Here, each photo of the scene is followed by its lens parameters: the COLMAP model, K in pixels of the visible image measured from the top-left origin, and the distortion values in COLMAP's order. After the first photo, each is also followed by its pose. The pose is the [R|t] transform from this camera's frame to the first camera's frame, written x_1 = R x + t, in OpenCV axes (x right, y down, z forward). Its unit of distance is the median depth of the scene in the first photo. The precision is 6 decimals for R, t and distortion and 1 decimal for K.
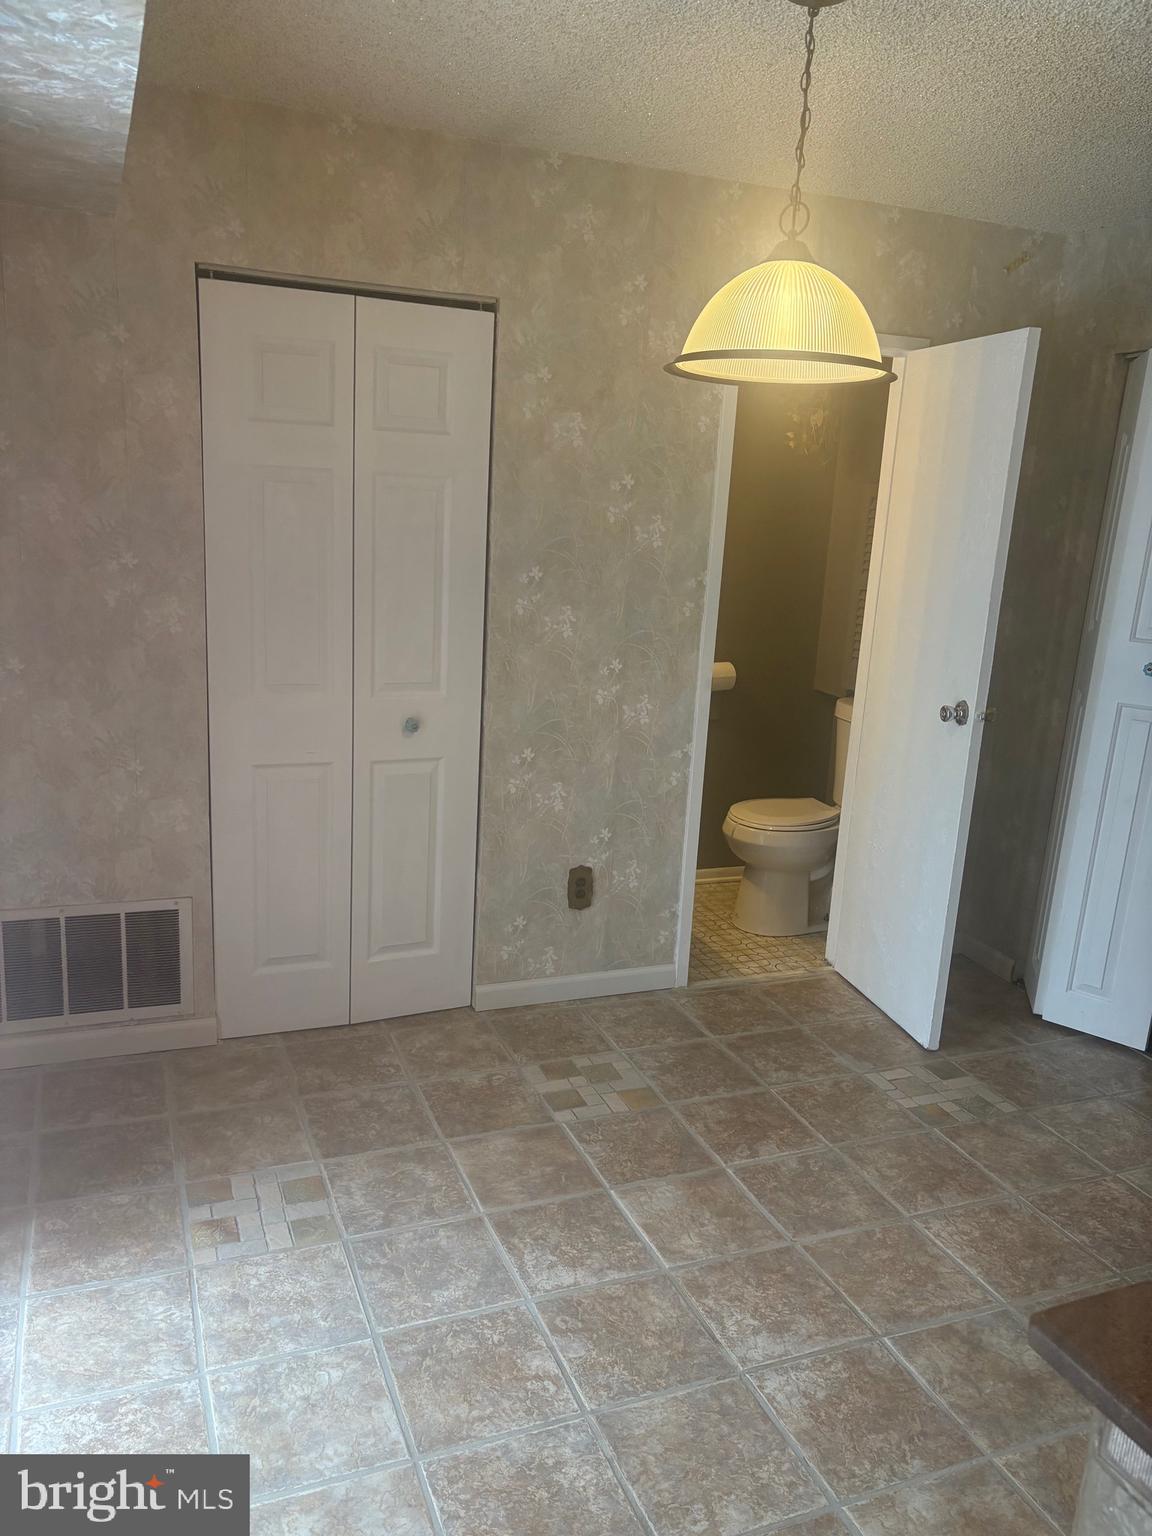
lens RADIAL K [[1162.9, 0, 574.6], [0, 1162.9, 771.5], [0, 0, 1]] dist [0.045632, -0.047082]
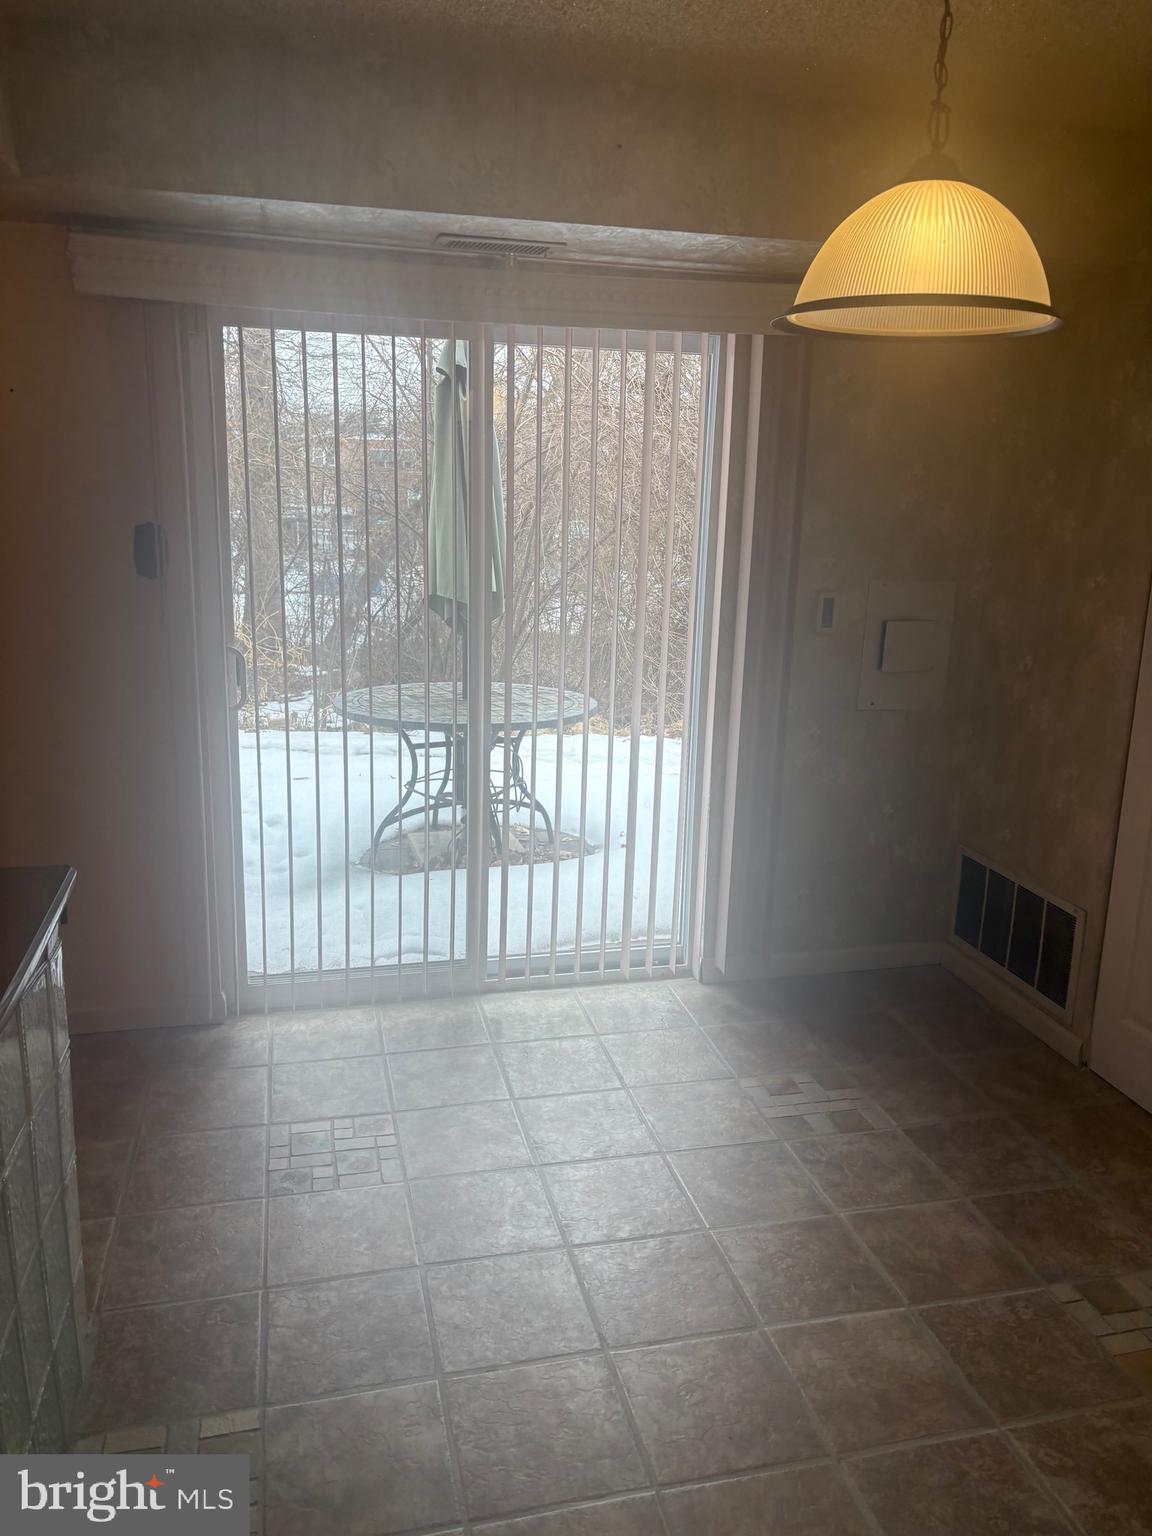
lens RADIAL K [[1162.9, 0, 574.6], [0, 1162.9, 771.5], [0, 0, 1]] dist [0.045632, -0.047082]
pose [[-0.136703, 0.183612, -0.973447, 0.741893], [-0.256366, 0.942637, 0.213802, -0.118152], [0.956864, 0.278786, -0.081789, 0.657255]]
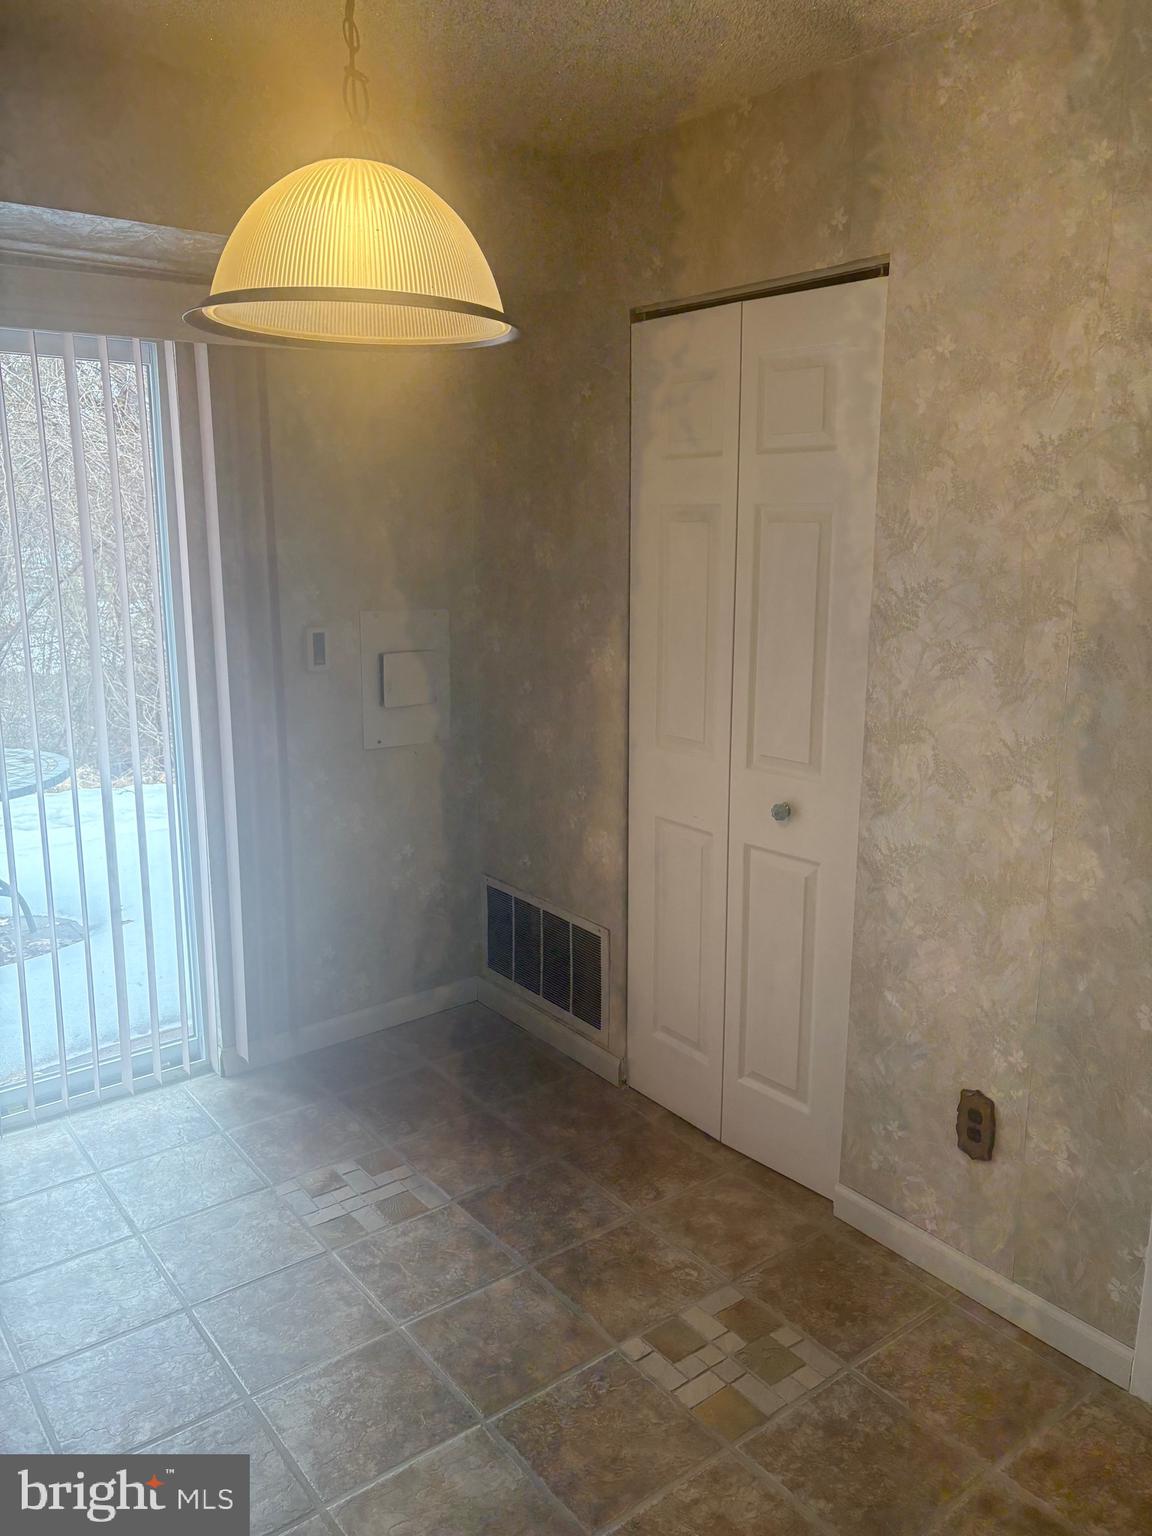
lens RADIAL K [[1162.9, 0, 574.6], [0, 1162.9, 771.5], [0, 0, 1]] dist [0.045632, -0.047082]
pose [[0.274197, 0.159416, -0.948368, 0.636518], [-0.209766, 0.972333, 0.102796, -0.133486], [0.938517, 0.170749, 0.300051, 0.679070]]
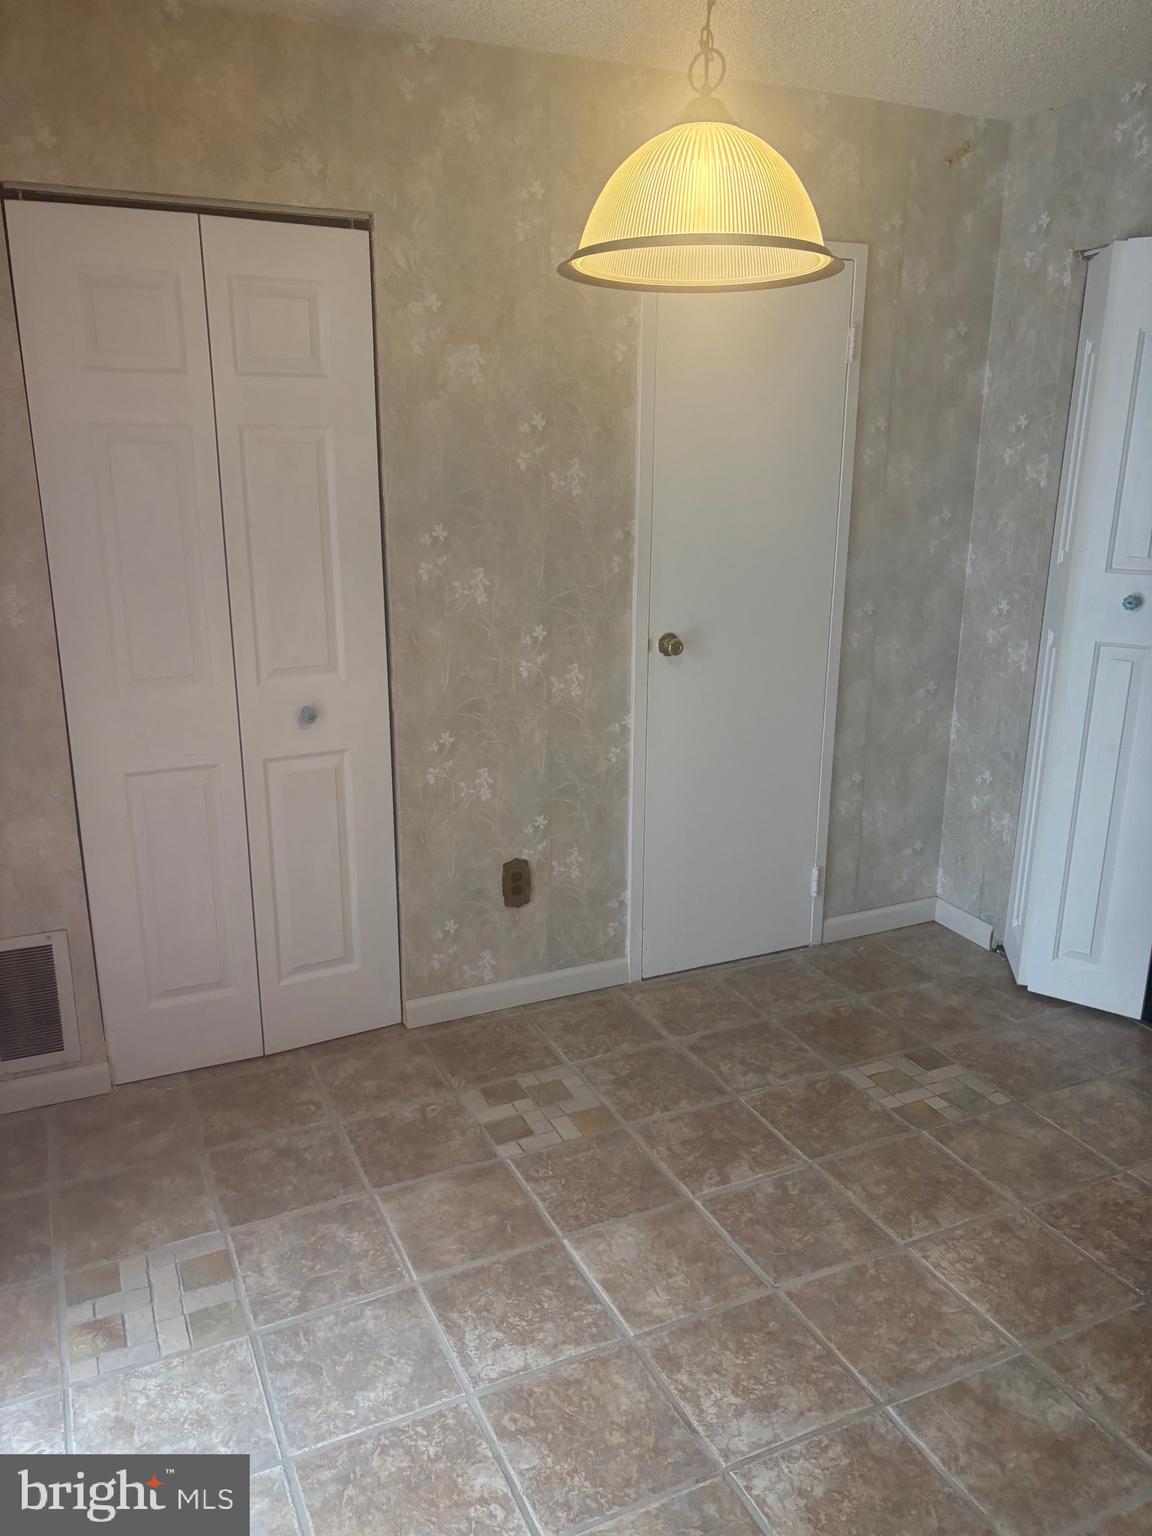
lens RADIAL K [[1162.9, 0, 574.6], [0, 1162.9, 771.5], [0, 0, 1]] dist [0.045632, -0.047082]
pose [[0.997170, -0.063640, 0.040022, 0.023574], [0.062193, 0.997399, 0.036433, -0.019029], [-0.042236, -0.033840, 0.998534, 0.127102]]
